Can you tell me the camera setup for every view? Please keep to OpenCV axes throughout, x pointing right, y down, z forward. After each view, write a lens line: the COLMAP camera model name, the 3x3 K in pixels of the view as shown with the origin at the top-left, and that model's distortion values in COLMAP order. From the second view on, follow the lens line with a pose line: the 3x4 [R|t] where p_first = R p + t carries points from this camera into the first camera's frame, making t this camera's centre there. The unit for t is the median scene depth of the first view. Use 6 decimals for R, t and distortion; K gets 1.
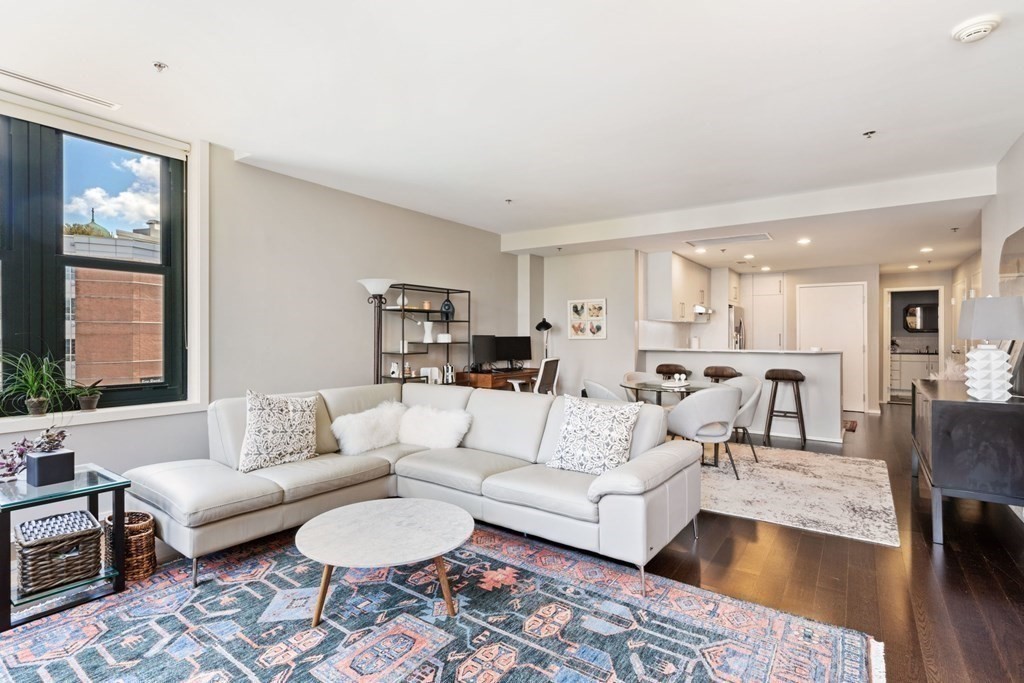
lens RADIAL K [[496.9, 0, 513.4], [0, 496.9, 336.8], [0, 0, 1]] dist [-0.001183, 0.000148]
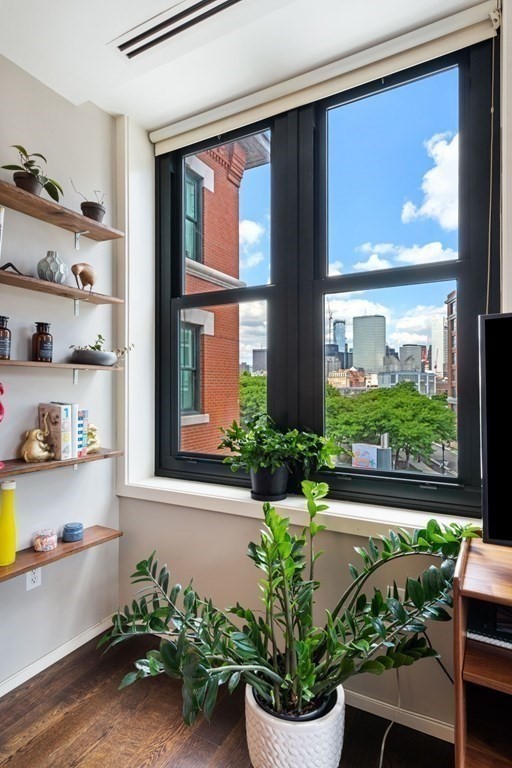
lens RADIAL K [[396.7, 0, 266.3], [0, 396.7, 385.3], [0, 0, 1]] dist [0.000319, 0.000444]
pose [[0.130234, -0.003123, -0.991478, -0.387485], [-0.000636, 0.999995, -0.003233, -0.009028], [0.991483, 0.001051, 0.130232, 0.935335]]
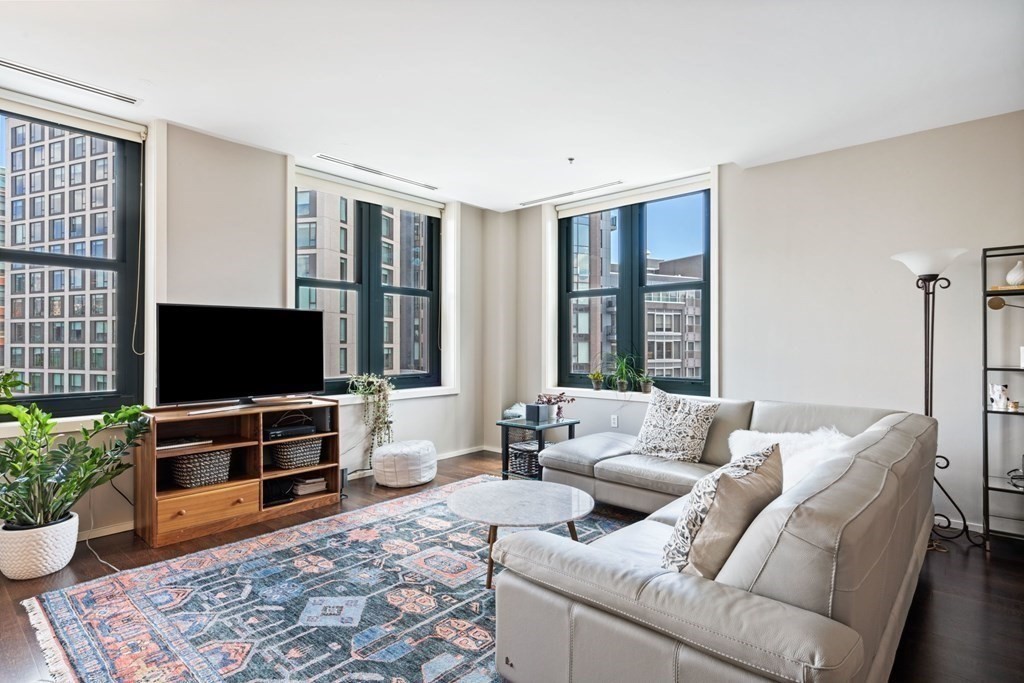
lens RADIAL K [[528.9, 0, 512.0], [0, 528.9, 341.5], [0, 0, 1]] dist [0.000319, 0.000444]
pose [[-0.115367, -0.007586, -0.993294, 0.776598], [-0.002792, 0.999969, -0.007312, 0.013977], [0.993319, 0.001930, -0.115385, 0.878914]]
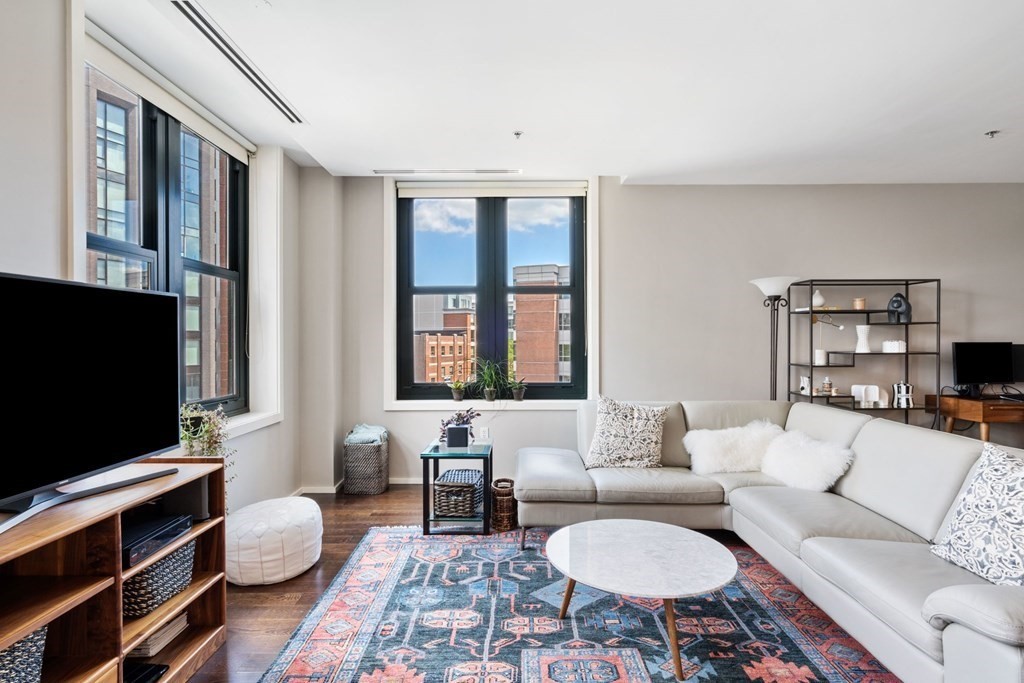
lens RADIAL K [[519.7, 0, 513.1], [0, 519.7, 344.4], [0, 0, 1]] dist [-0.001050, 0.000063]
pose [[0.575997, 0.000430, -0.817452, 0.321923], [0.002140, 0.999996, 0.002034, -0.006954], [0.817449, -0.002921, 0.575993, 0.193780]]
